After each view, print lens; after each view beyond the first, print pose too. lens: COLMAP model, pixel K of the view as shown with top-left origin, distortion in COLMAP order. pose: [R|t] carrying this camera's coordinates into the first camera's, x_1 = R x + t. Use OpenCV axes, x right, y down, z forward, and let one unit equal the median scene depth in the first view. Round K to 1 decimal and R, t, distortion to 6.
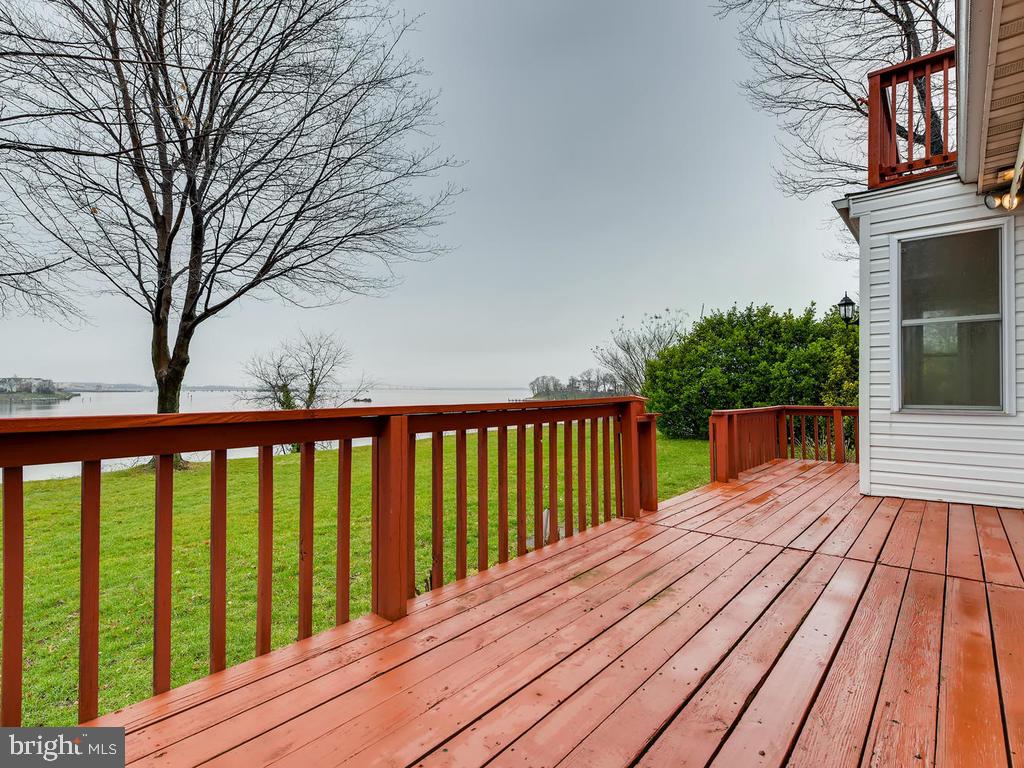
lens RADIAL K [[506.9, 0, 512.2], [0, 506.9, 388.3], [0, 0, 1]] dist [0.001256, 0.000069]
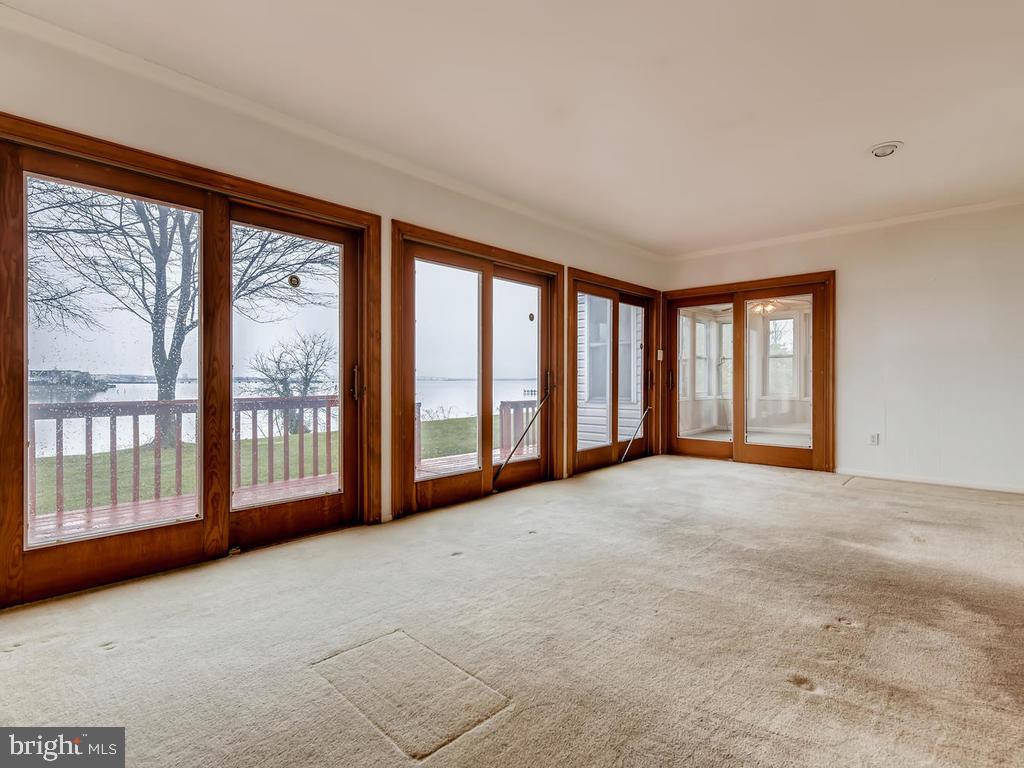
lens RADIAL K [[506.9, 0, 512.6], [0, 506.9, 383.5], [0, 0, 1]] dist [0.001256, 0.000069]
pose [[0.999074, -0.000425, -0.043018, 0.217335], [0.000778, 0.999966, 0.008192, -0.008549], [0.043013, -0.008218, 0.999041, -0.201891]]
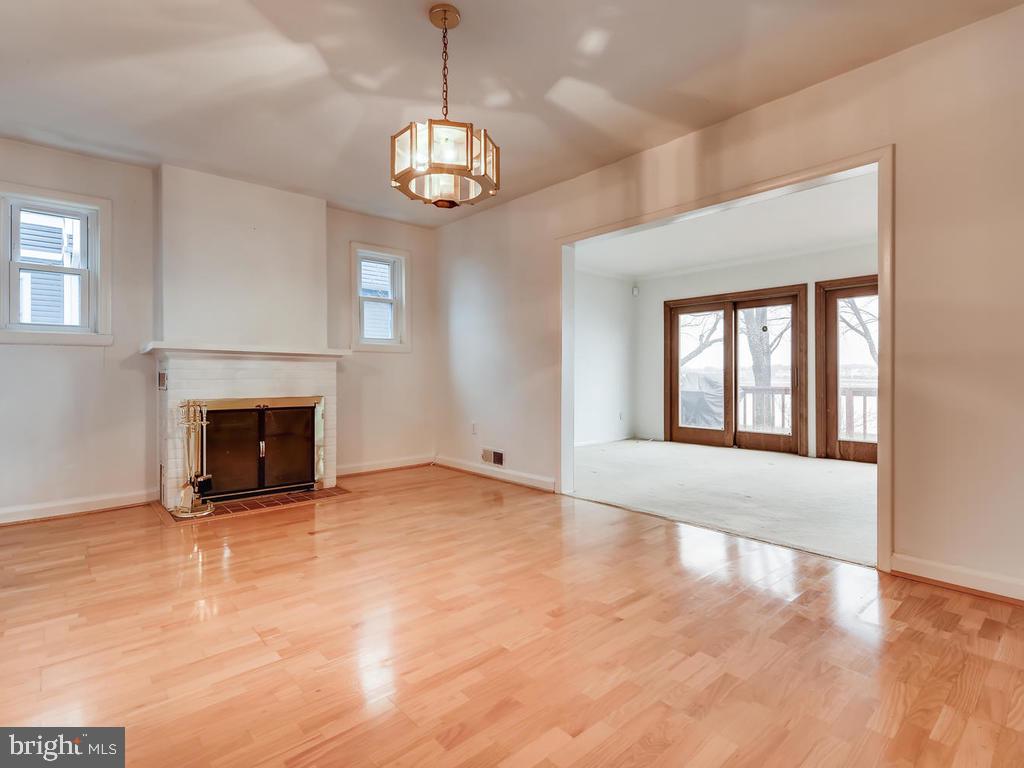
lens RADIAL K [[506.9, 0, 512.5], [0, 506.9, 376.7], [0, 0, 1]] dist [0.001256, 0.000069]
pose [[-0.140766, 0.010940, -0.989982, 2.578608], [0.010479, 0.999899, 0.009559, -0.043716], [0.989987, -0.009028, -0.140867, 0.123059]]
